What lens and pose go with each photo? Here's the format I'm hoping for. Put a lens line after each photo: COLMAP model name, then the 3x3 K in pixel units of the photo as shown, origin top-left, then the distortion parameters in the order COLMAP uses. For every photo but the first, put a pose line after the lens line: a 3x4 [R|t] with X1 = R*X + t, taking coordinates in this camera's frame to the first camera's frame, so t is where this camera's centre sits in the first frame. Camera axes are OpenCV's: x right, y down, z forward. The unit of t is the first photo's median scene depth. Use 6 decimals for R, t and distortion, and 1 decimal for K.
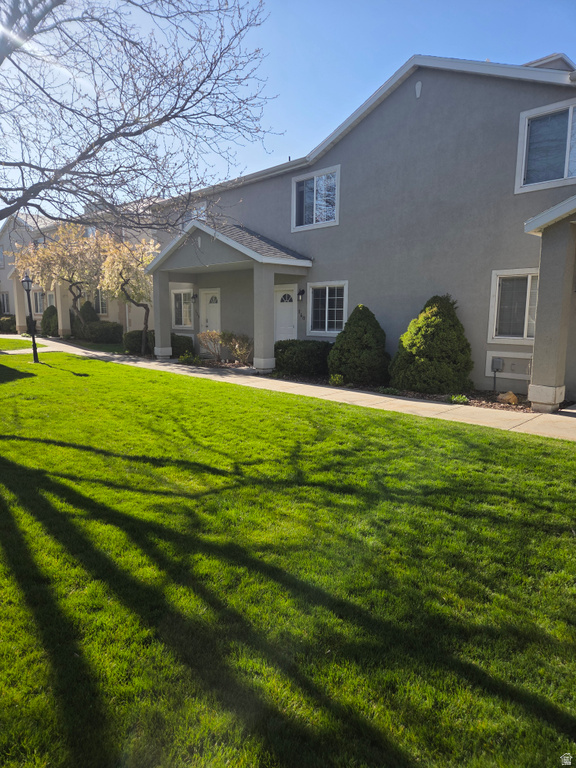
lens RADIAL K [[512.9, 0, 288.9], [0, 512.9, 384.4], [0, 0, 1]] dist [0.061184, 0.000176]
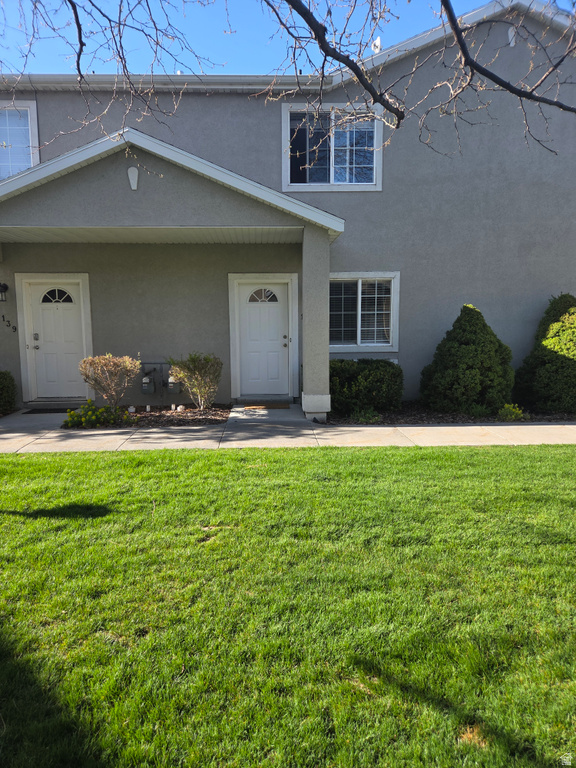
lens RADIAL K [[512.9, 0, 287.8], [0, 512.9, 381.8], [0, 0, 1]] dist [0.061184, 0.000176]
pose [[0.650755, -0.103918, 0.752143, -0.516469], [0.115926, 0.992575, 0.036837, -0.090965], [-0.750386, 0.063222, 0.657969, 0.626131]]
